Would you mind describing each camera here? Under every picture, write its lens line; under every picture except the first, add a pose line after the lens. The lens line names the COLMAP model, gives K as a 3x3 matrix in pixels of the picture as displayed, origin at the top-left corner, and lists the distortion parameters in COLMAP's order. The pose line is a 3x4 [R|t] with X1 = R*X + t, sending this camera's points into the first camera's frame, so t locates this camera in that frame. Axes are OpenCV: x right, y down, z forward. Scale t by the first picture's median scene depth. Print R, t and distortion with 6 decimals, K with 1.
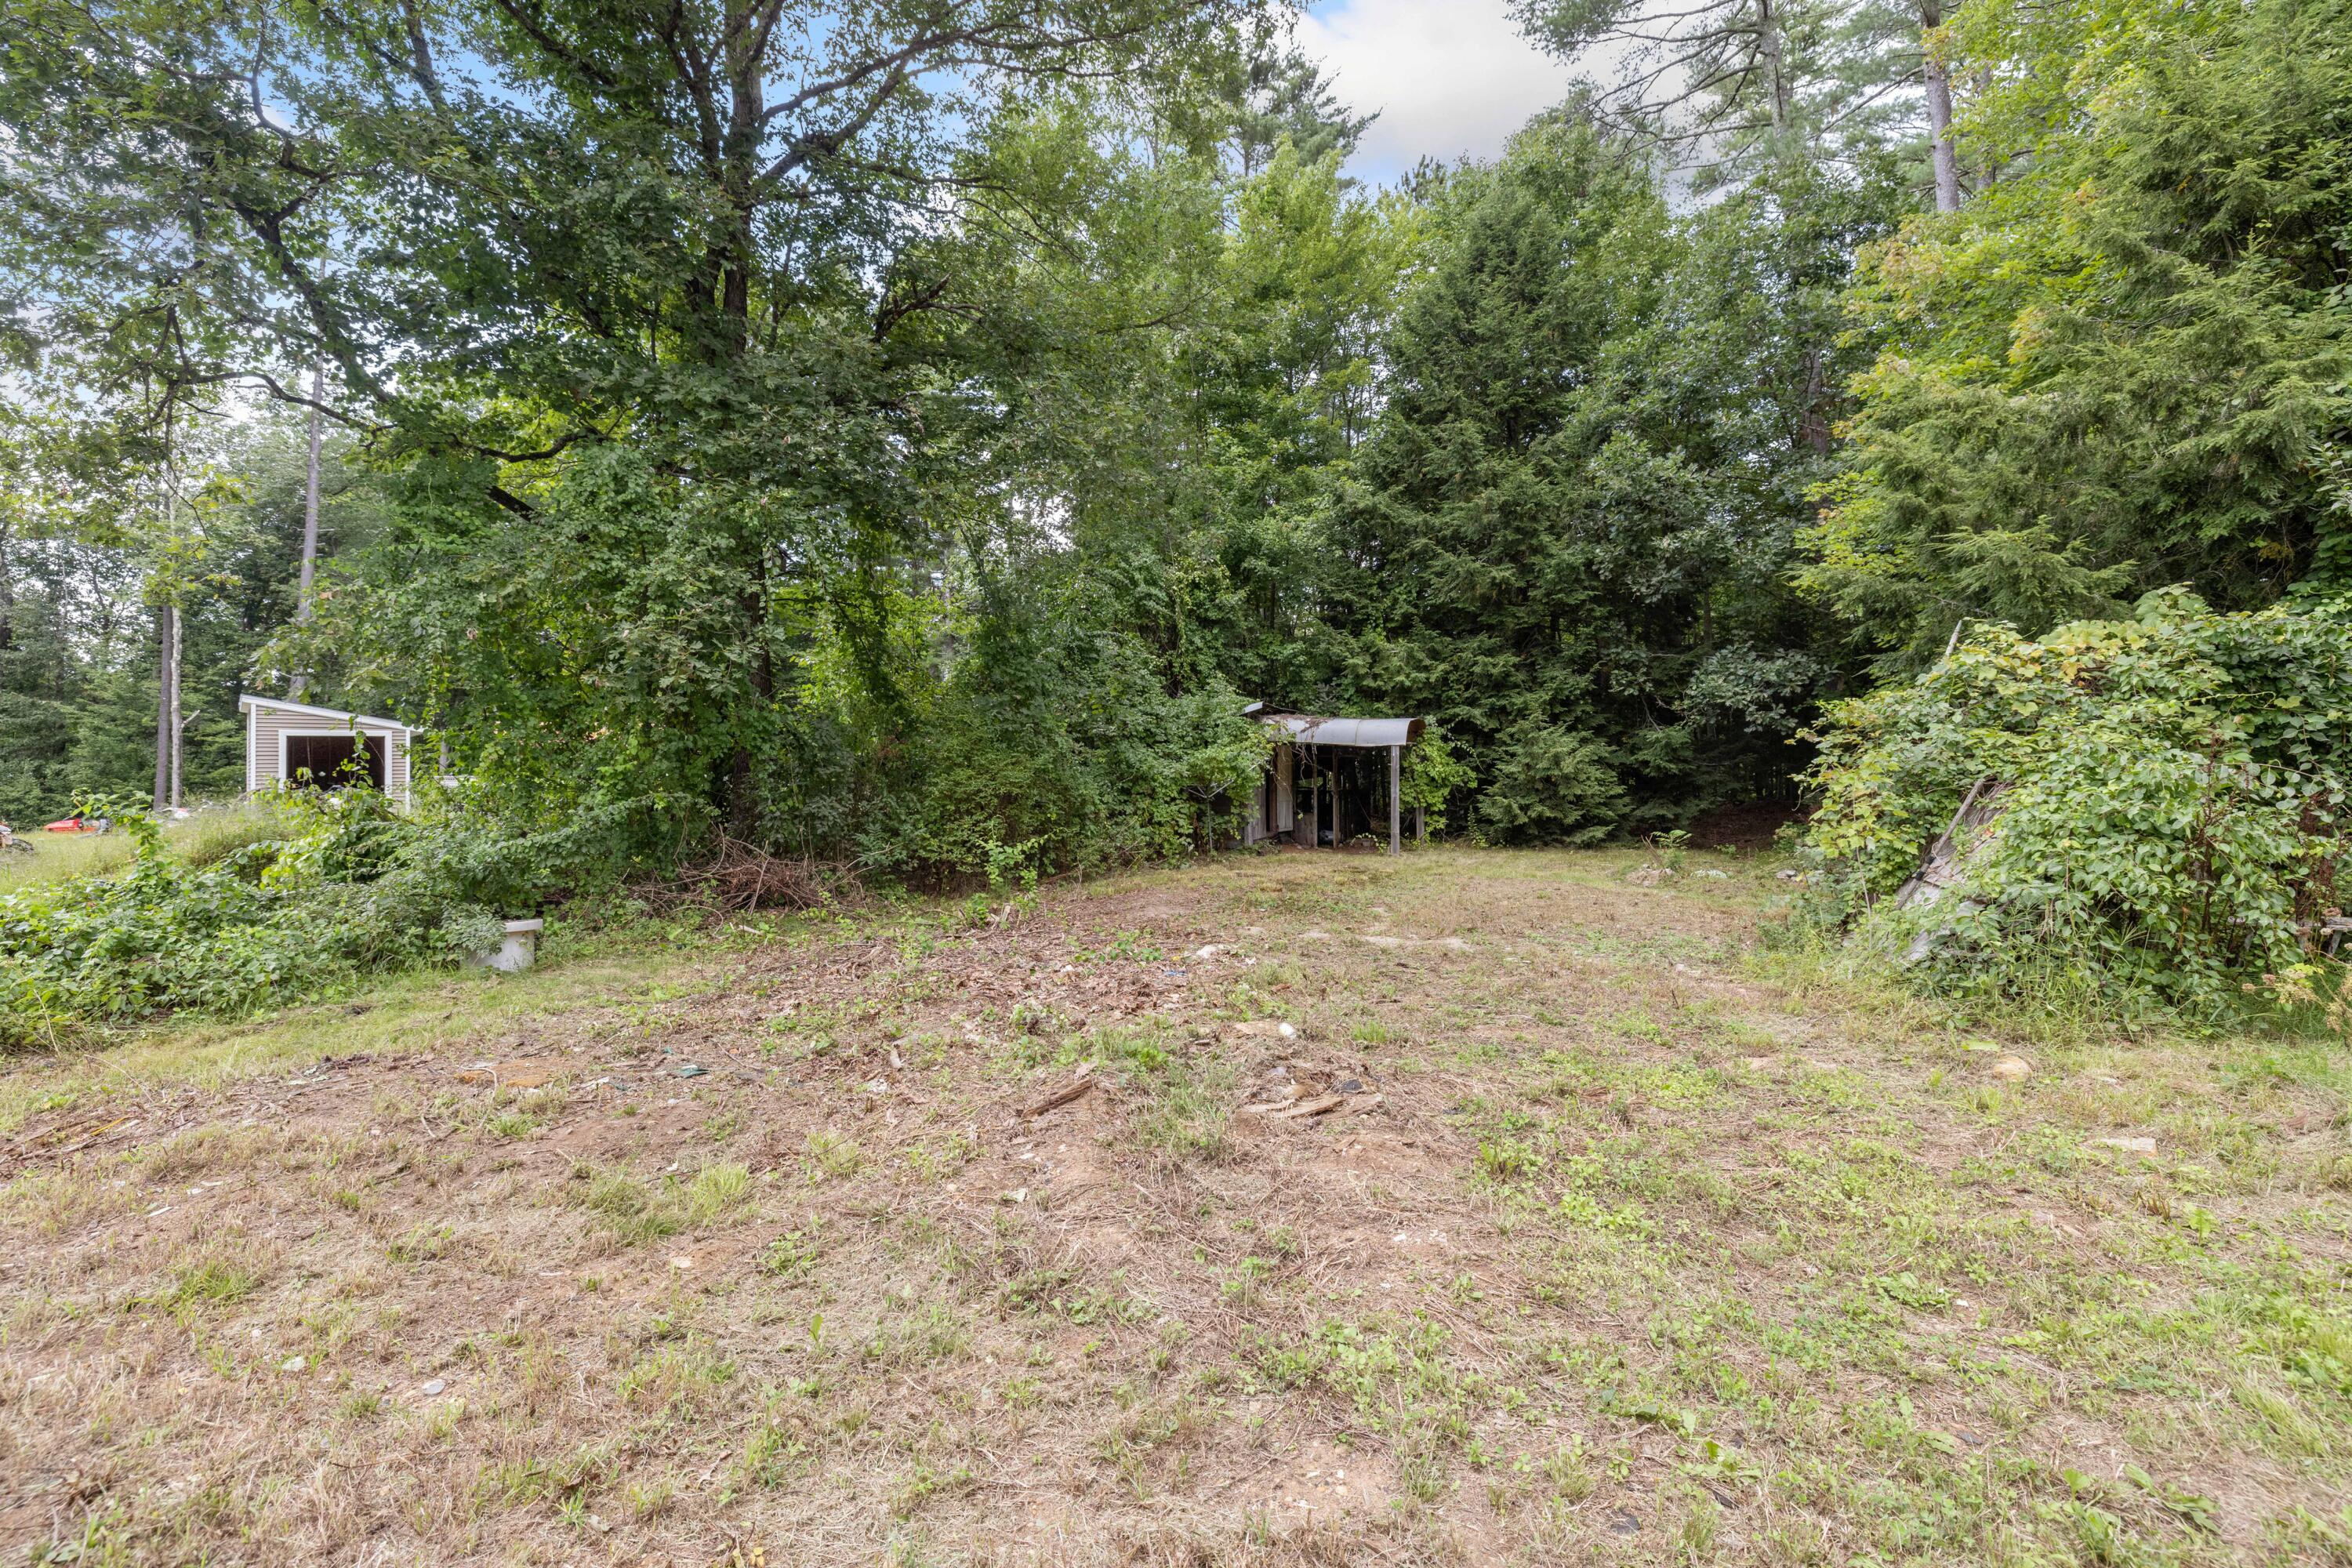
lens RADIAL K [[998.8, 0, 1175.4], [0, 998.8, 777.4], [0, 0, 1]] dist [0.002470, -0.002194]
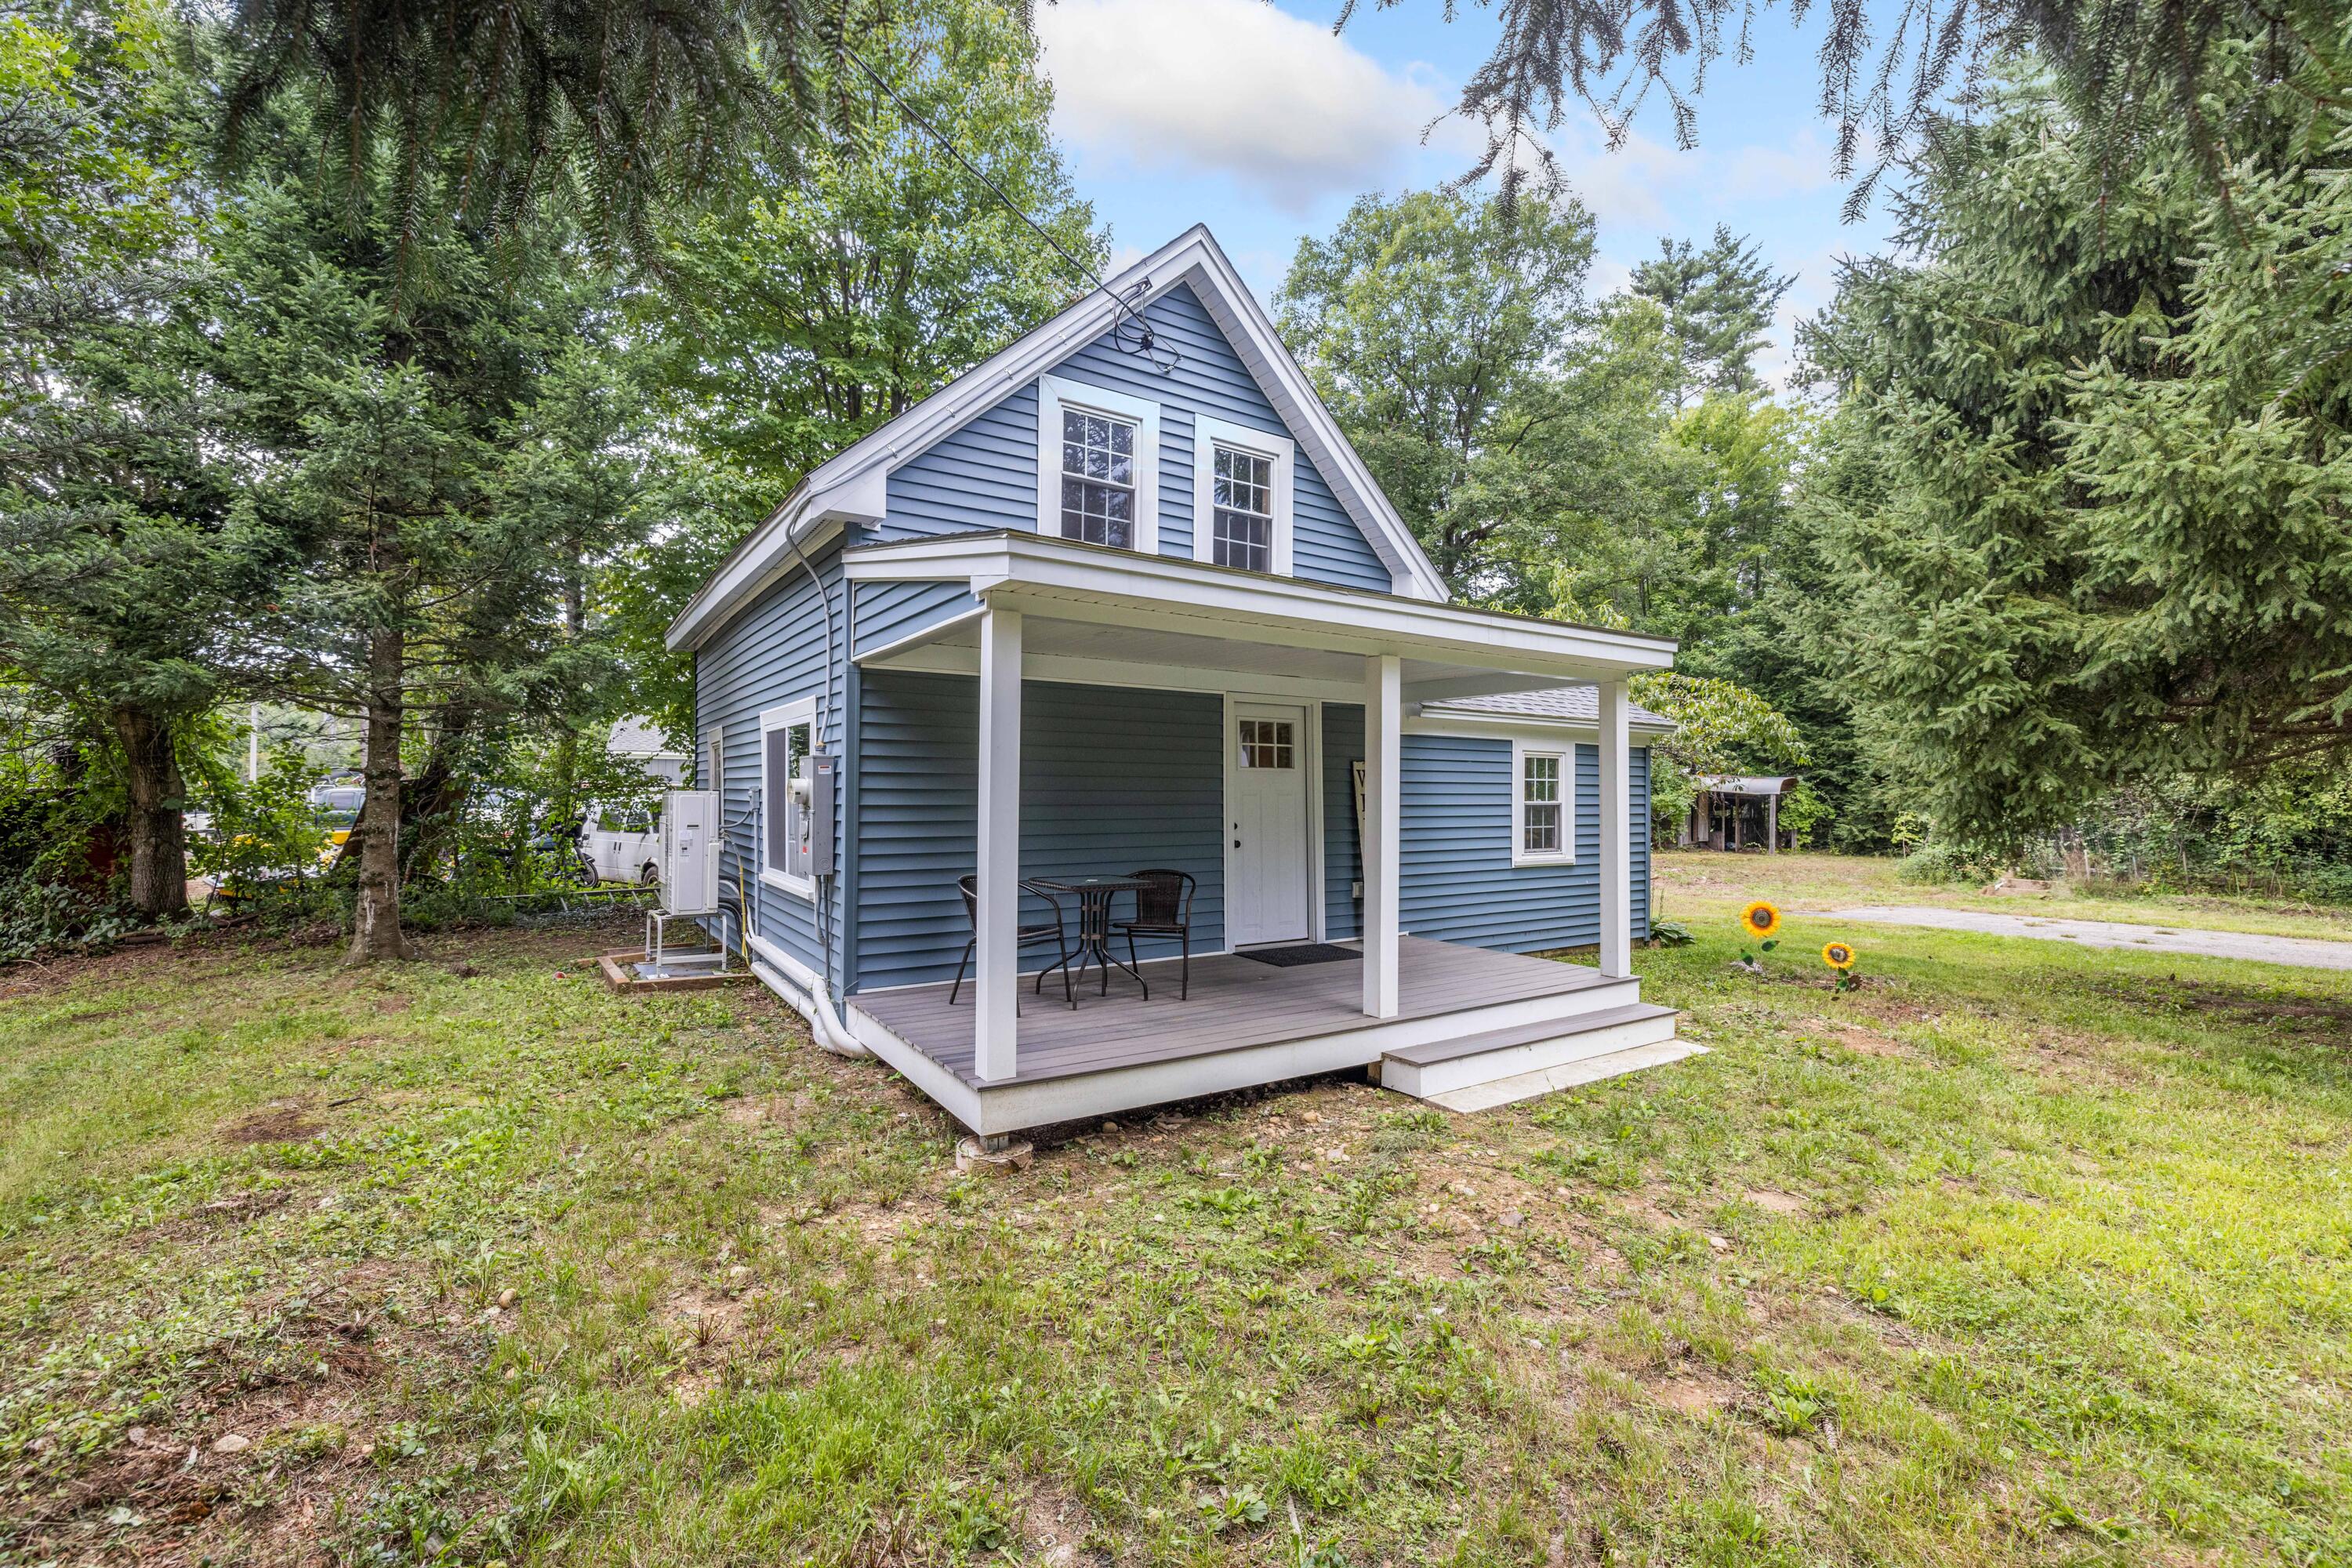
lens RADIAL K [[998.8, 0, 1180.5], [0, 998.8, 786.3], [0, 0, 1]] dist [0.002470, -0.002194]
pose [[0.931666, 0.014582, -0.363023, -0.107272], [-0.017539, 0.999834, -0.004851, -0.016626], [0.362892, 0.010886, 0.931768, -0.946416]]
